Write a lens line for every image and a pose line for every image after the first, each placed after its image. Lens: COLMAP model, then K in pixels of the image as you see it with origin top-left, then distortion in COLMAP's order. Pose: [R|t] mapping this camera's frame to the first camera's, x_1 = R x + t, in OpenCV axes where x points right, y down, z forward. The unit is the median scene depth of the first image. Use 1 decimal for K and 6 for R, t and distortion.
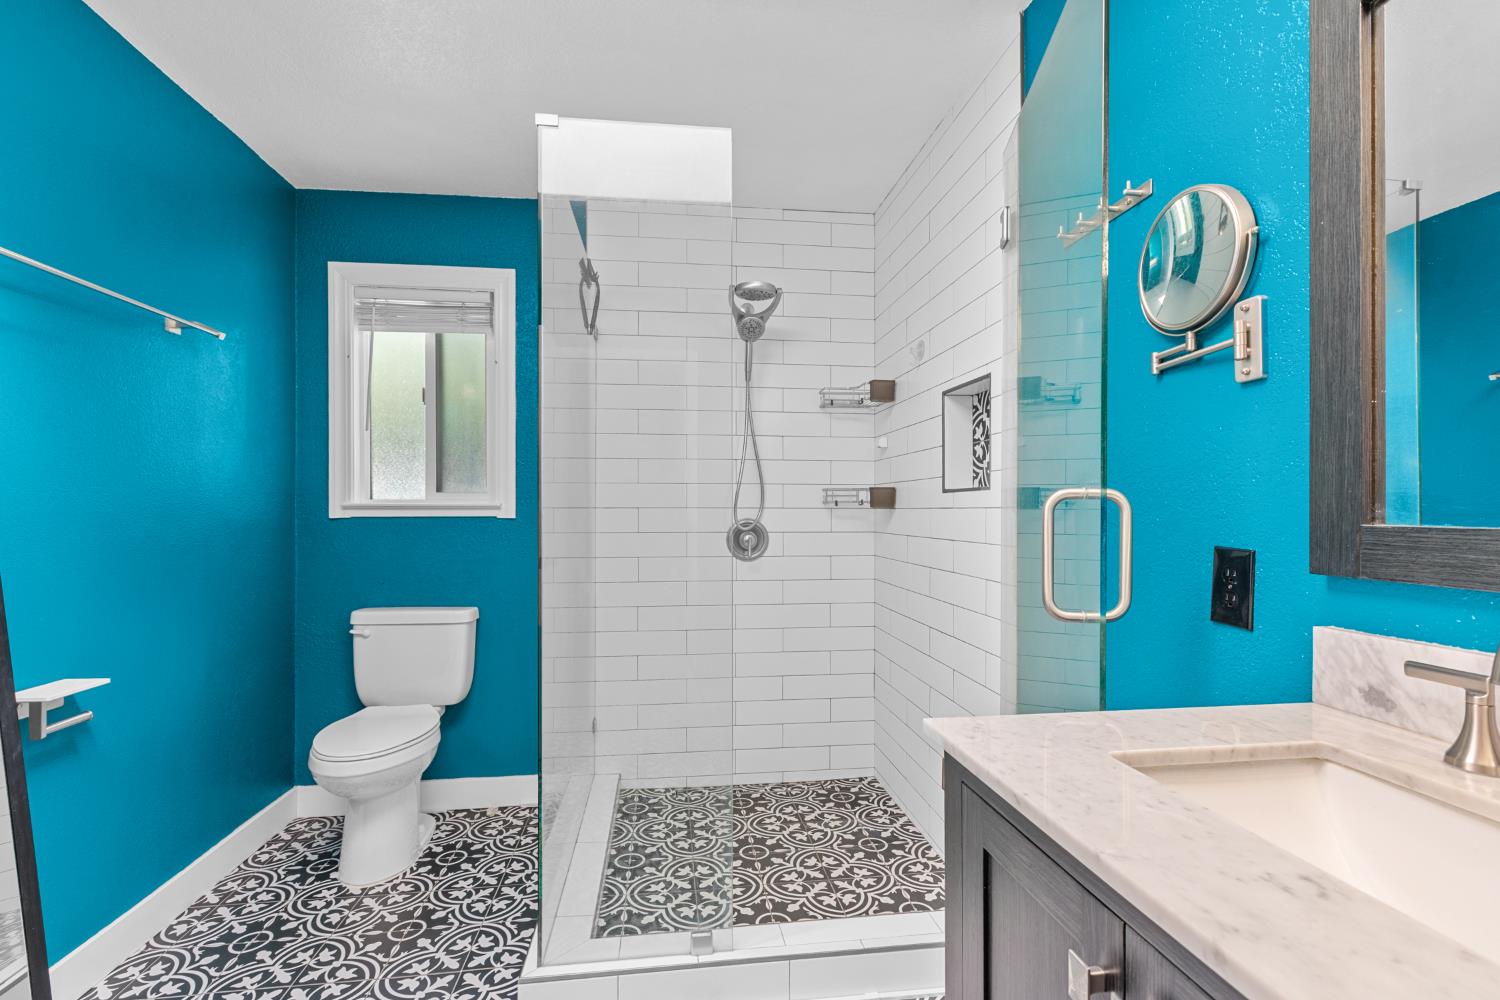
lens RADIAL K [[666.3, 0, 755.4], [0, 666.3, 507.5], [0, 0, 1]] dist [0.002101, -0.000401]
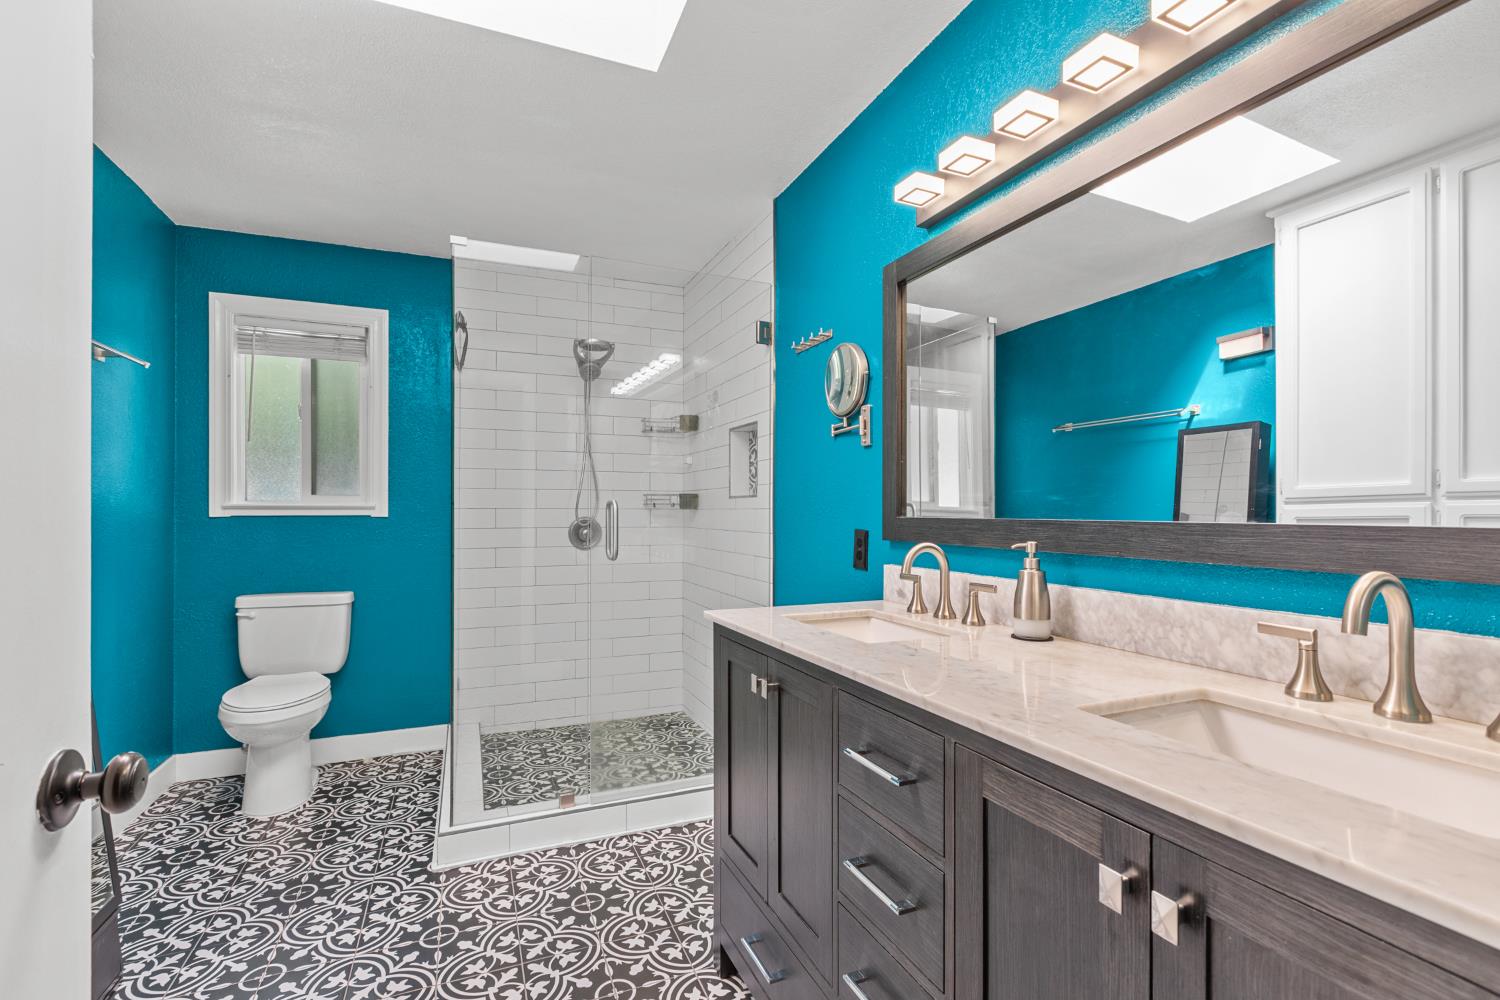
lens RADIAL K [[666.3, 0, 744.6], [0, 666.3, 512.5], [0, 0, 1]] dist [0.002101, -0.000401]
pose [[0.964893, 0.000642, 0.262641, -0.060612], [-0.002221, 0.999981, 0.005715, -0.000052], [-0.262633, -0.006098, 0.964877, -0.367448]]
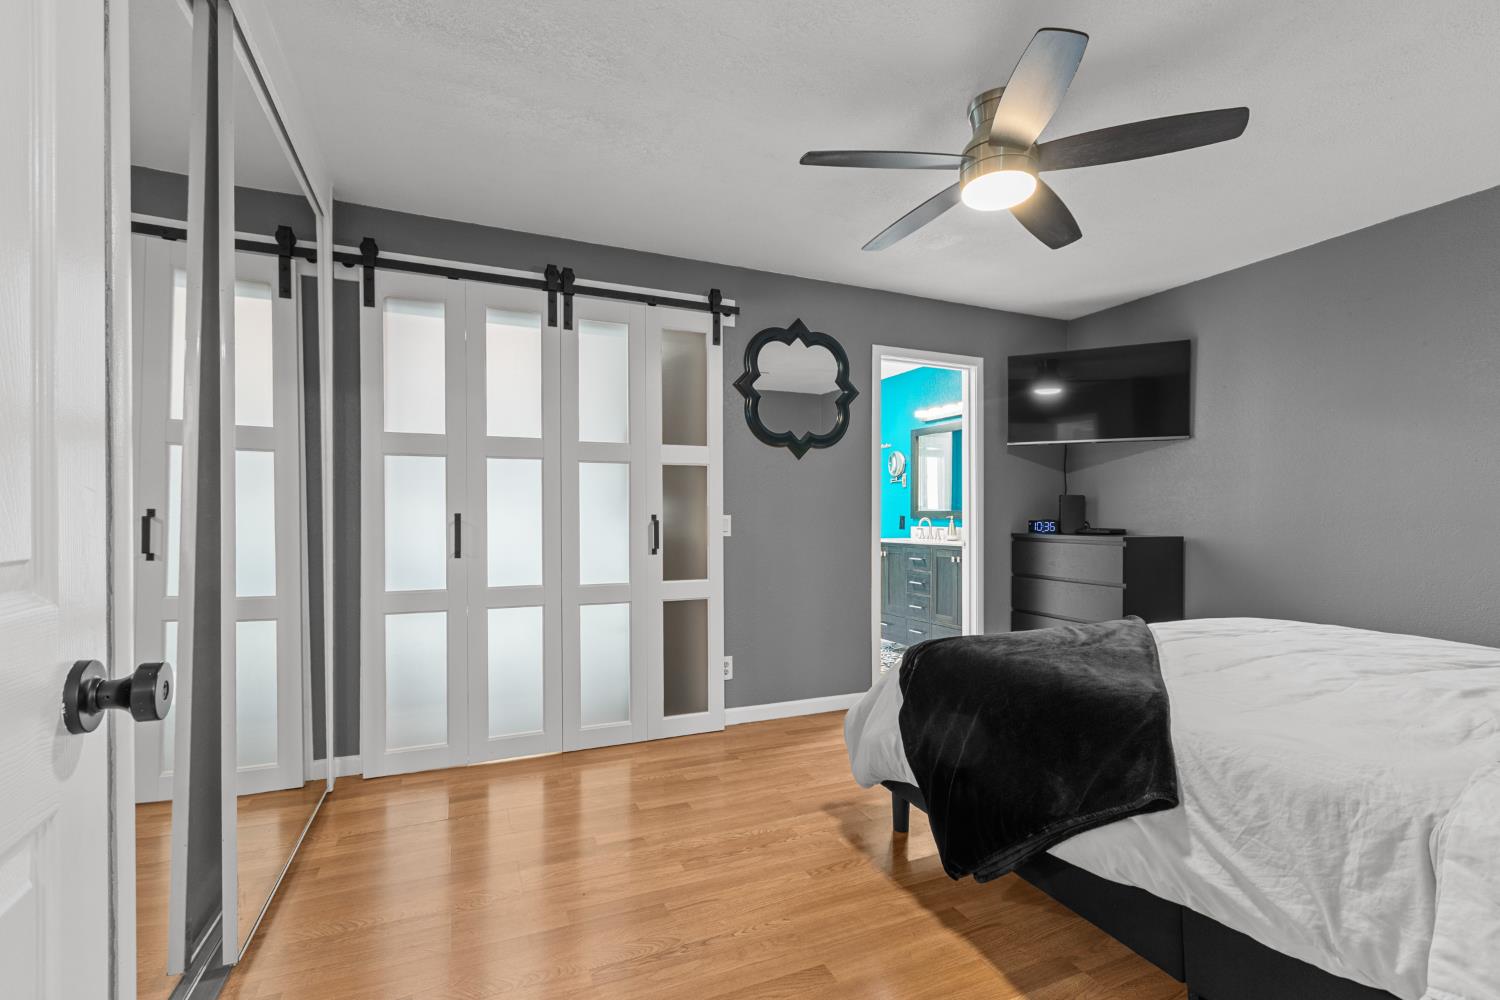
lens RADIAL K [[666.3, 0, 756.9], [0, 666.3, 529.0], [0, 0, 1]] dist [0.002101, -0.000401]
pose [[0.954884, -0.008103, 0.296868, -0.994292], [0.000964, 0.999707, 0.024188, 0.015535], [-0.296977, -0.022811, 0.954612, -1.870770]]
